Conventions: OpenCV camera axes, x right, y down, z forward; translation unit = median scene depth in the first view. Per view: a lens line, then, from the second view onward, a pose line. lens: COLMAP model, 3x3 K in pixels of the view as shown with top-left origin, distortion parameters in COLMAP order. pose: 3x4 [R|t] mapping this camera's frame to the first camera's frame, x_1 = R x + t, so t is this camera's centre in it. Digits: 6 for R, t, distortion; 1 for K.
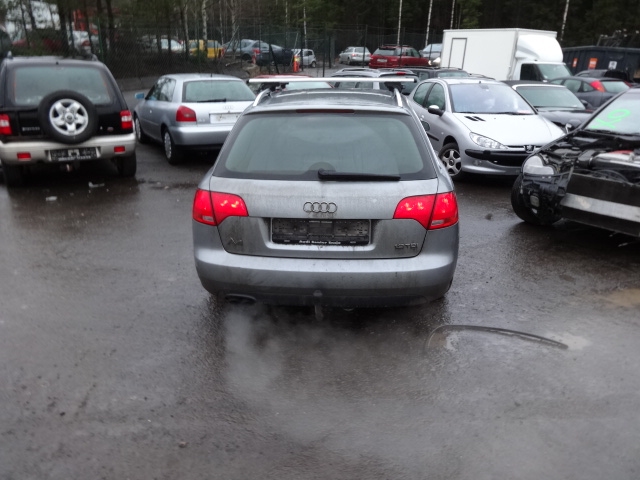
lens RADIAL K [[476.7, 0, 320.0], [0, 476.7, 240.0], [0, 0, 1]] dist [0.003984, -0.004560]
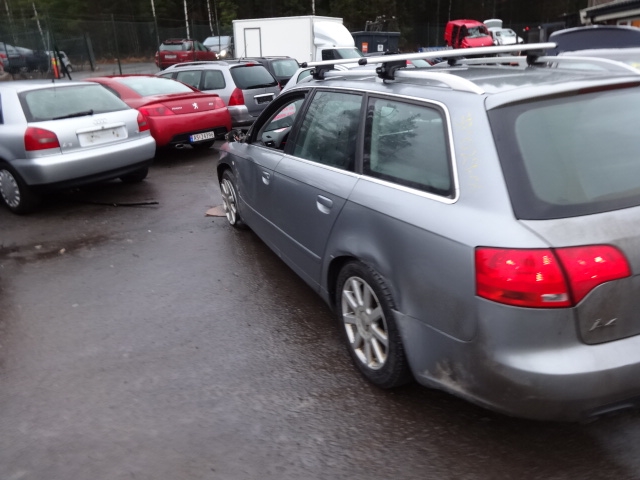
lens RADIAL K [[476.7, 0, 320.0], [0, 476.7, 240.0], [0, 0, 1]] dist [0.003984, -0.004560]
pose [[0.879280, -0.224599, 0.420027, -0.105449], [0.222135, 0.973435, 0.055505, -0.030663], [-0.421335, 0.044498, 0.905813, 0.093954]]
